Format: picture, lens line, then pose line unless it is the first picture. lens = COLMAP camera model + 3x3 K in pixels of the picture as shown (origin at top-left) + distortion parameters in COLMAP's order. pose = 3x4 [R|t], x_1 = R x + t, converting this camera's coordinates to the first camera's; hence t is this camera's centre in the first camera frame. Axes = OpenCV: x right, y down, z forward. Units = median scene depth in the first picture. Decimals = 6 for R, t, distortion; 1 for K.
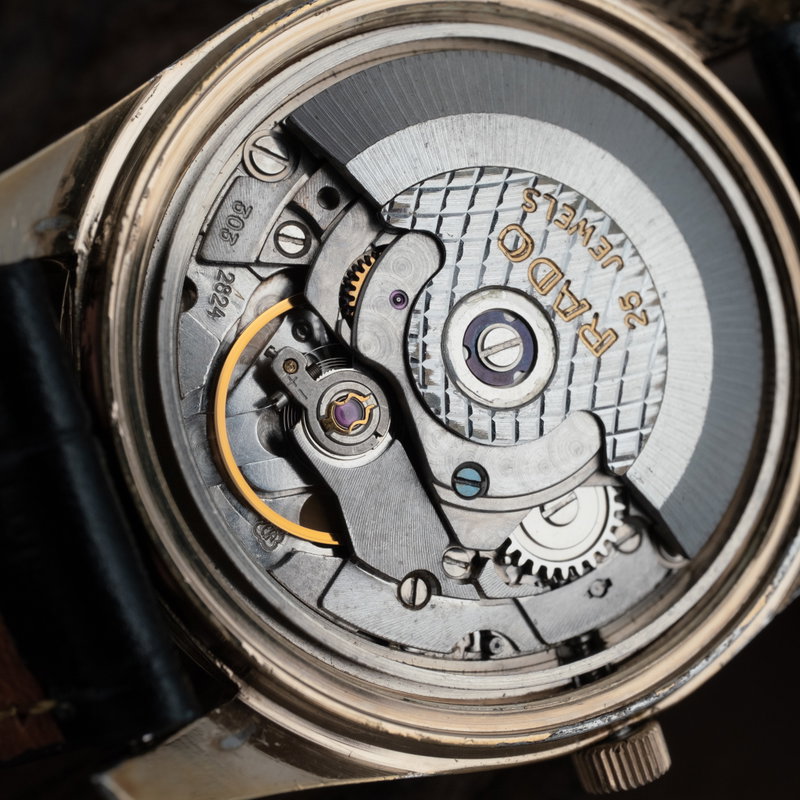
lens RADIAL K [[1350.8, 0, 400.0], [0, 1350.8, 400.0], [0, 0, 1]] dist [-0.035263, 0.220159]
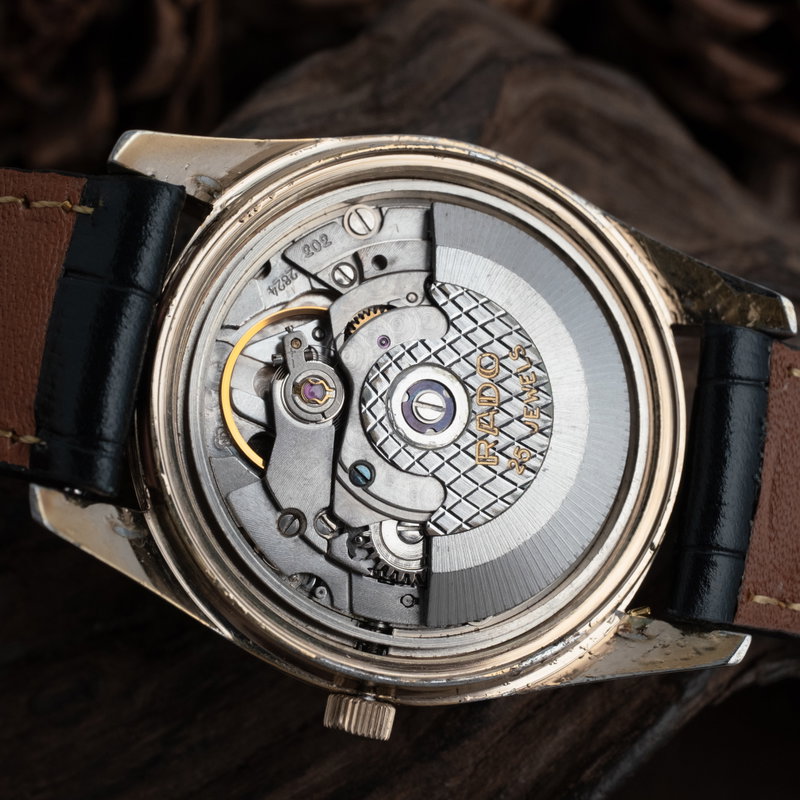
lens RADIAL K [[1350.8, 0, 400.0], [0, 1350.8, 400.0], [0, 0, 1]] dist [-0.035263, 0.220159]
pose [[0.859462, 0.487795, -0.152907, 0.263211], [-0.507548, 0.849942, -0.141397, 0.172994], [0.060990, 0.199134, 0.978073, -0.399283]]
